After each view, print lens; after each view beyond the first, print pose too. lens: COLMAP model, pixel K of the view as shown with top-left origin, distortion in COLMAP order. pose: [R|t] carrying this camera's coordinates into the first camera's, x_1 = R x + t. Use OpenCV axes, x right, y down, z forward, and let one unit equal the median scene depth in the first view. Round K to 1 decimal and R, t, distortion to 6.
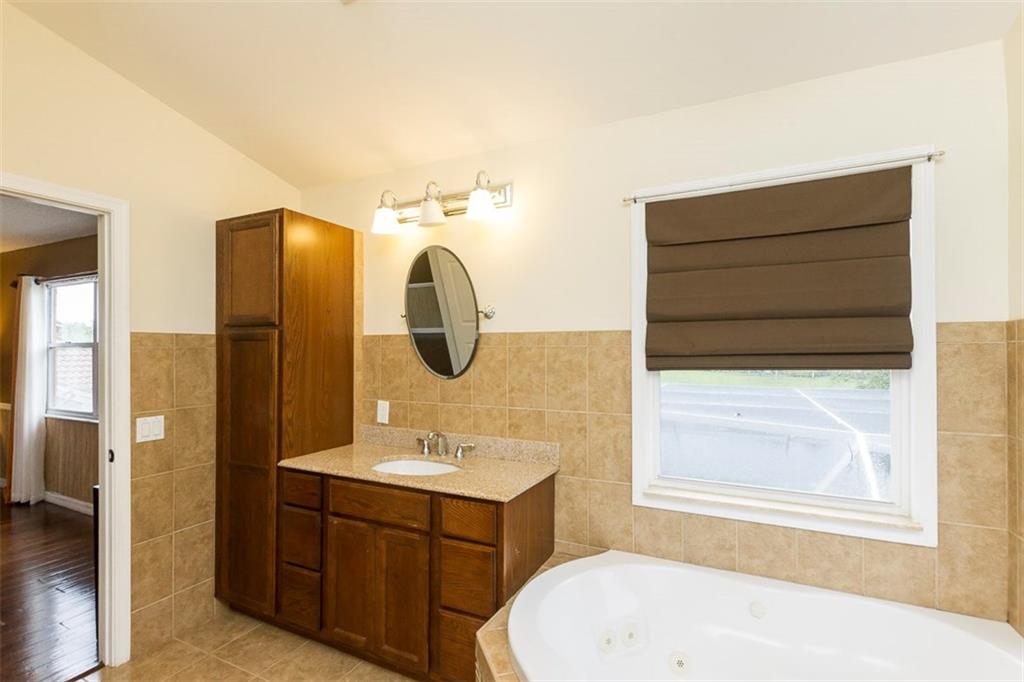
lens RADIAL K [[472.5, 0, 512.1], [0, 472.5, 343.5], [0, 0, 1]] dist [0.007958, -0.001881]
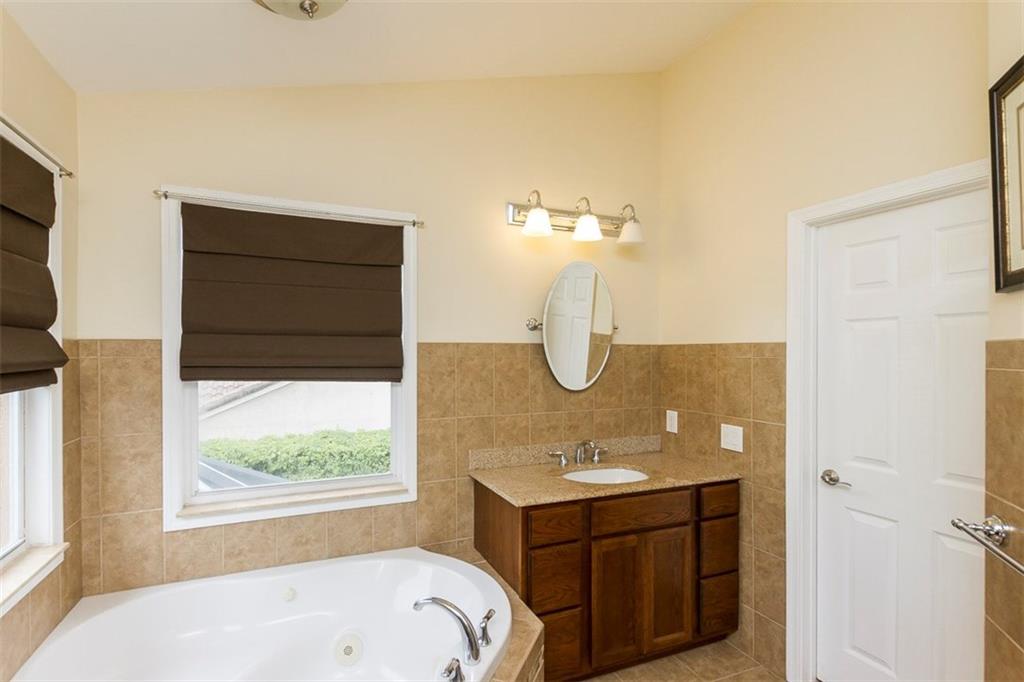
lens RADIAL K [[450.7, 0, 451.4], [0, 450.7, 352.4], [0, 0, 1]] dist [0.020585, 0.000074]
pose [[0.684036, 0.015781, 0.729278, -0.101966], [-0.013008, 0.999871, -0.009436, 0.000866], [-0.729332, -0.003031, 0.684153, 0.050461]]
